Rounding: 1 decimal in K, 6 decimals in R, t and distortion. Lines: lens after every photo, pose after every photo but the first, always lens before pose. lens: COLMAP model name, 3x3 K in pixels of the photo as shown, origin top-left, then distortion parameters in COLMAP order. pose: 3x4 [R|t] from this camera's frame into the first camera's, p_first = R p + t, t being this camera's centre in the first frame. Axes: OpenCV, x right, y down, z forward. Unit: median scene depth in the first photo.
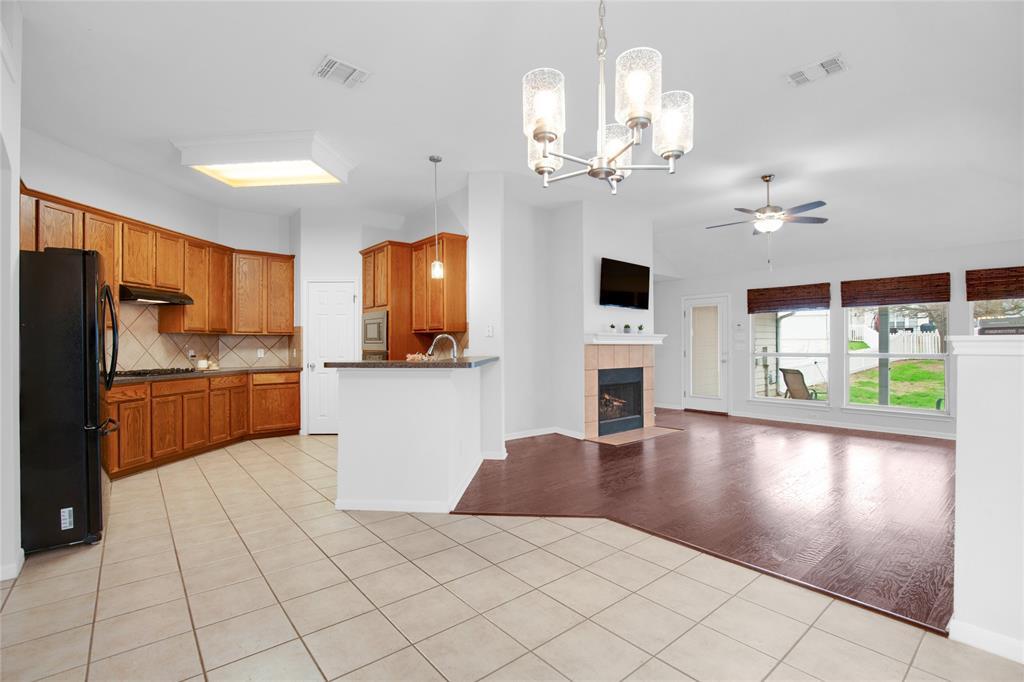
lens RADIAL K [[467.4, 0, 518.1], [0, 467.4, 343.5], [0, 0, 1]] dist [-0.039002, 0.007925]
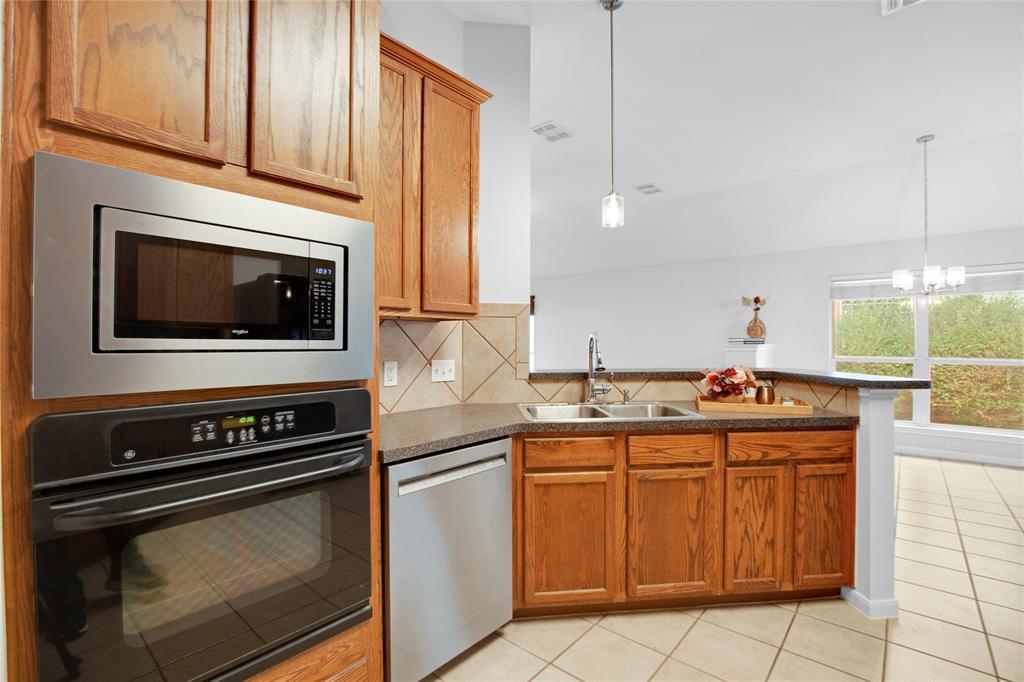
lens RADIAL K [[467.4, 0, 518.1], [0, 467.4, 343.5], [0, 0, 1]] dist [-0.039002, 0.007925]
pose [[-0.158282, -0.001128, 0.987393, -0.547309], [-0.003877, 0.999992, 0.000521, -0.004591], [-0.987386, -0.003746, -0.158285, 0.959078]]
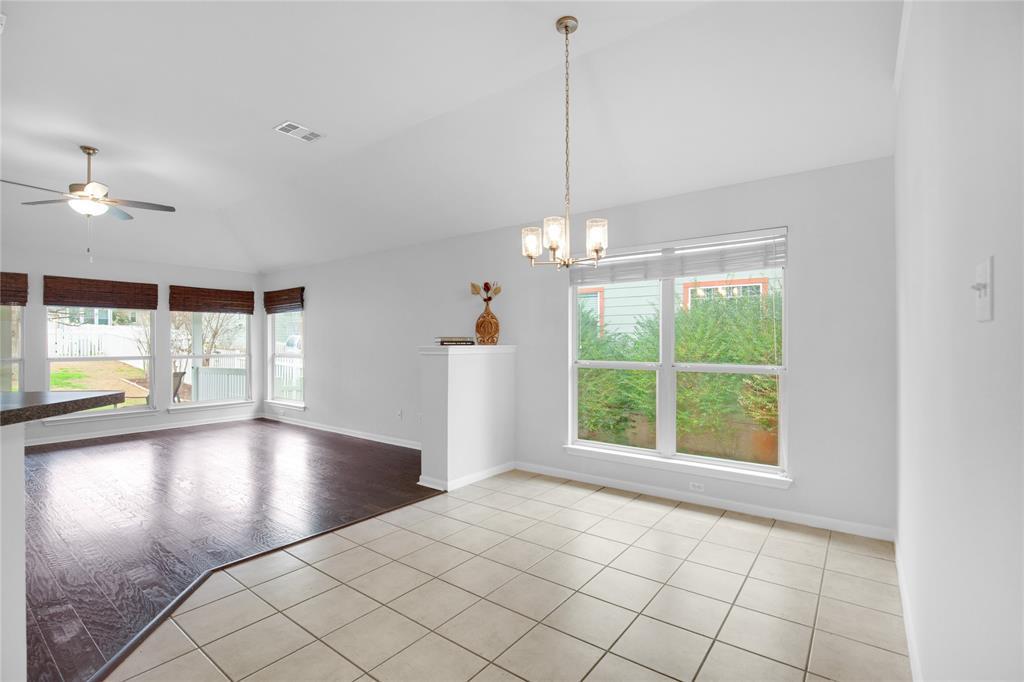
lens RADIAL K [[467.4, 0, 518.1], [0, 467.4, 343.5], [0, 0, 1]] dist [-0.039002, 0.007925]
pose [[-0.224949, 0.000399, 0.974370, -0.388004], [-0.000587, 1.000000, -0.000545, -0.007296], [-0.974370, -0.000694, -0.224949, 0.380275]]
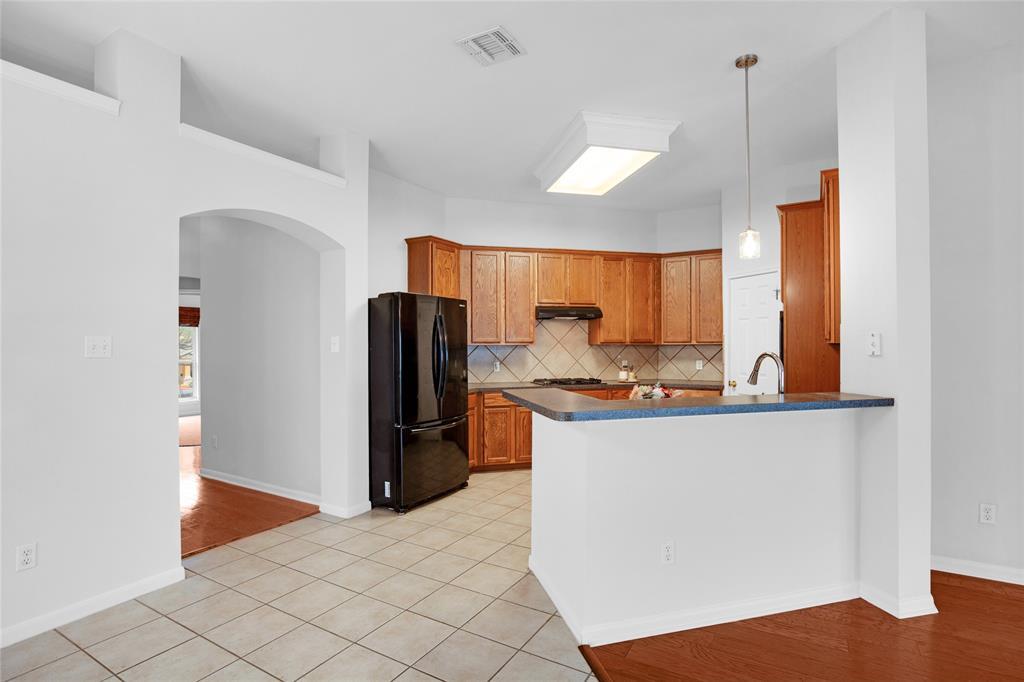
lens RADIAL K [[504.1, 0, 518.5], [0, 504.1, 342.1], [0, 0, 1]] dist [-0.016783, 0.000243]
pose [[0.327848, -0.003550, -0.944724, 0.272367], [0.005149, 0.999985, -0.001971, -0.026227], [0.944716, -0.004219, 0.327862, 0.409237]]
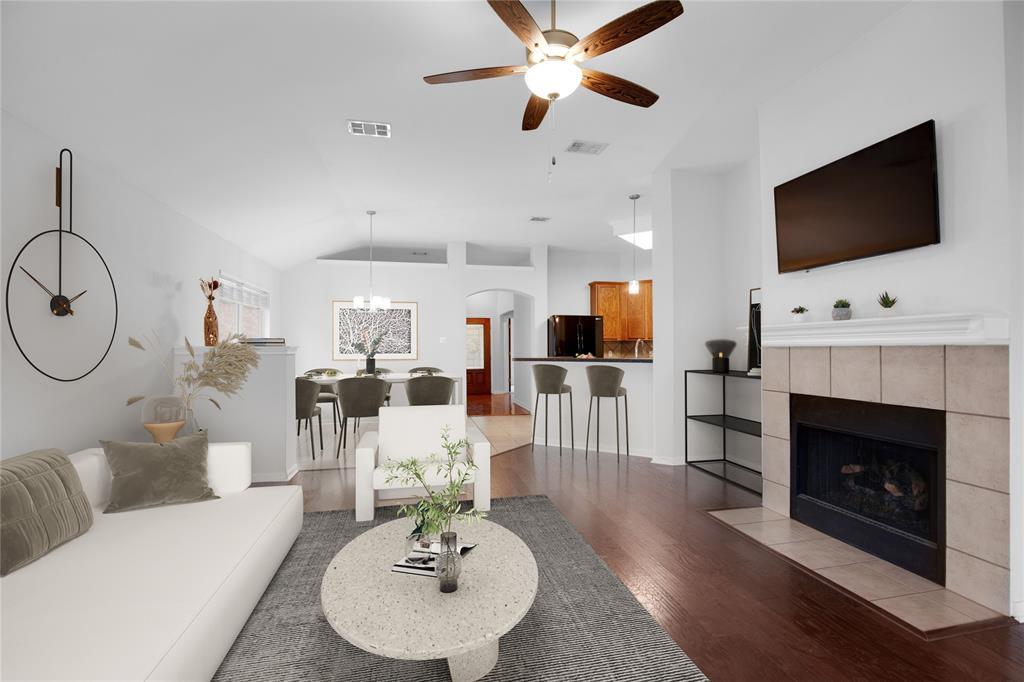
lens RADIAL K [[467.4, 0, 518.1], [0, 467.4, 343.5], [0, 0, 1]] dist [-0.039002, 0.007925]
pose [[-0.469223, -0.007692, -0.883046, 0.849892], [0.007302, 0.999894, -0.012589, 0.003512], [0.883049, -0.012355, -0.469117, 1.051123]]
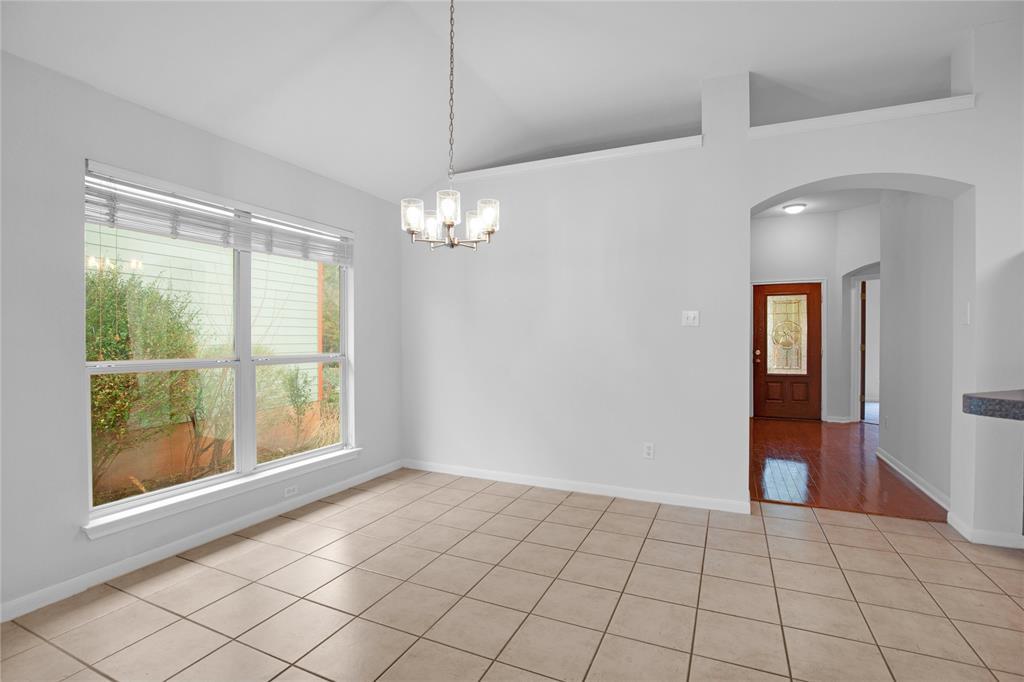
lens RADIAL K [[470.4, 0, 523.1], [0, 470.4, 345.0], [0, 0, 1]] dist [-0.030861, 0.000387]
pose [[-0.900206, 0.005666, -0.435428, 0.168064], [0.000949, 0.999938, 0.011050, 0.002466], [0.435464, 0.009534, -0.900156, 0.639186]]
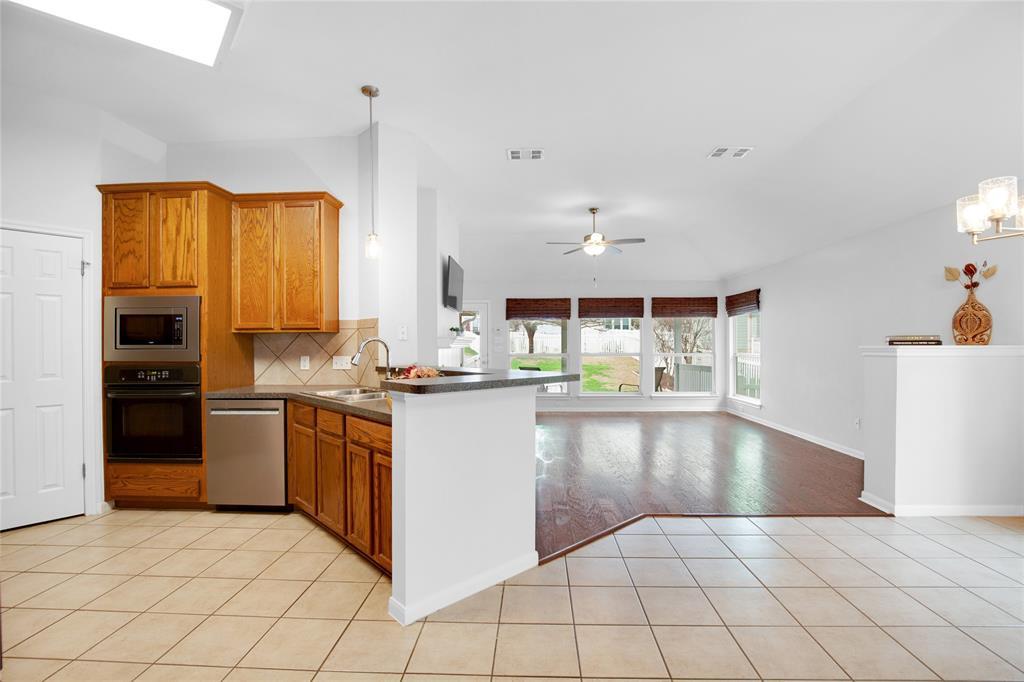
lens RADIAL K [[467.4, 0, 518.1], [0, 467.4, 343.5], [0, 0, 1]] dist [-0.039002, 0.007925]
pose [[0.677057, 0.000535, 0.735930, -0.441188], [0.000766, 0.999999, -0.001431, -0.006705], [-0.735930, 0.001533, 0.677056, 0.285974]]
